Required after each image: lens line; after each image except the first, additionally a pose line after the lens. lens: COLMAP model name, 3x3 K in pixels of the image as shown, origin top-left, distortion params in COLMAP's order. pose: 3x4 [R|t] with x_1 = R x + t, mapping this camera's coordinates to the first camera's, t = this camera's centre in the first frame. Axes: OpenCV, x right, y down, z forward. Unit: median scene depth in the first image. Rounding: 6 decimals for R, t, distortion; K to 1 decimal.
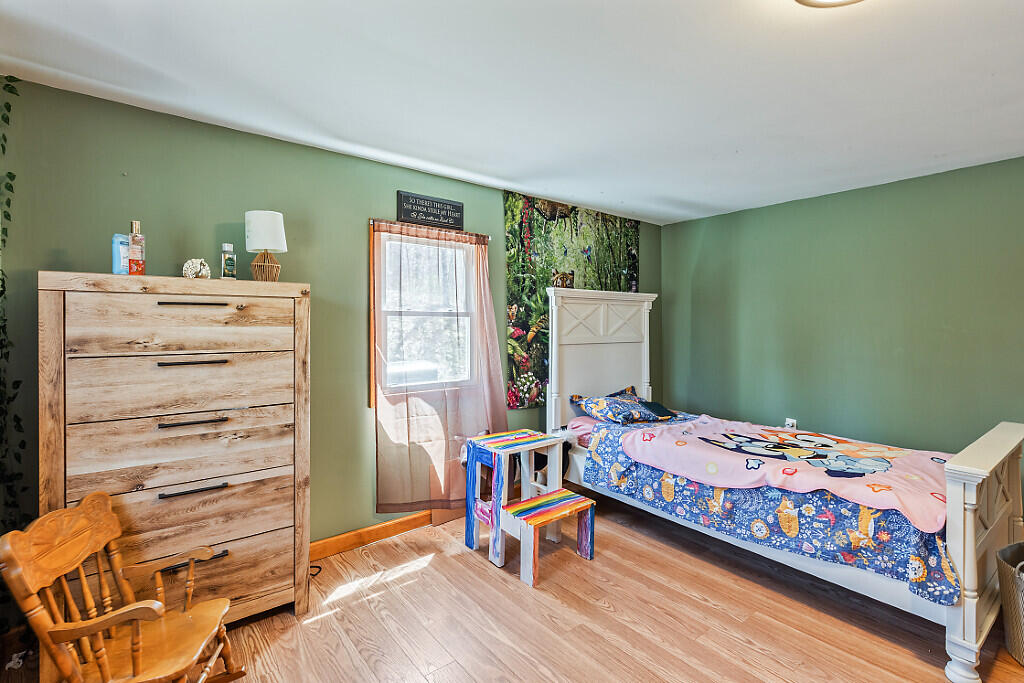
lens RADIAL K [[466.1, 0, 505.3], [0, 466.1, 330.9], [0, 0, 1]] dist [0.000817, -0.000418]
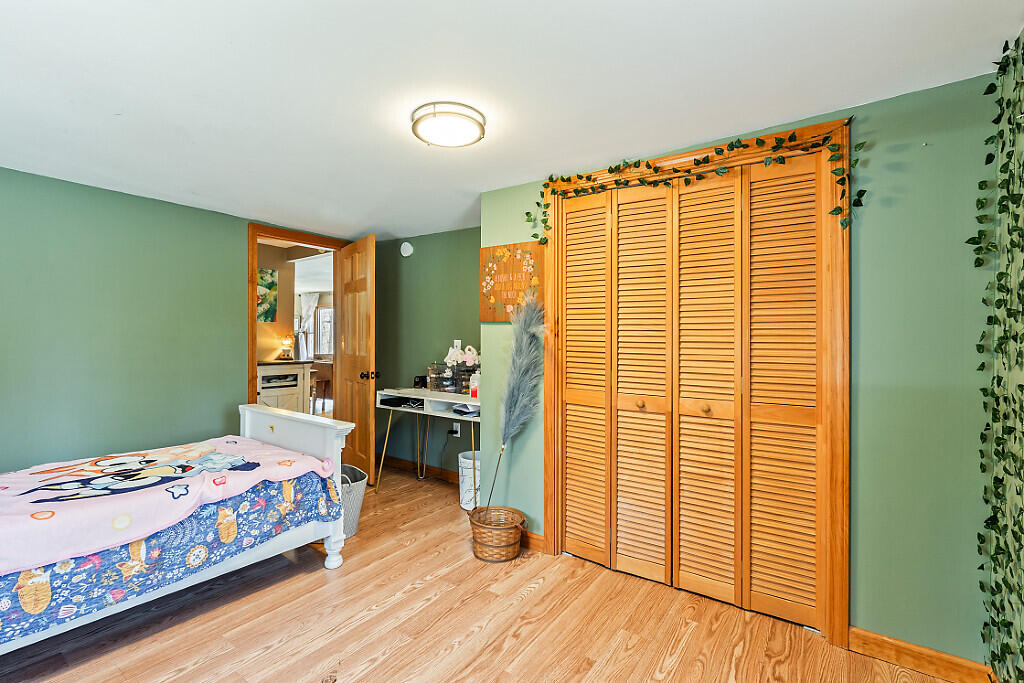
lens RADIAL K [[466.1, 0, 509.4], [0, 466.1, 337.6], [0, 0, 1]] dist [0.000817, -0.000418]
pose [[-0.285898, -0.004230, 0.958251, -0.851591], [-0.001658, 0.999991, 0.003920, -0.018397], [-0.958259, -0.000468, -0.285902, 1.119199]]
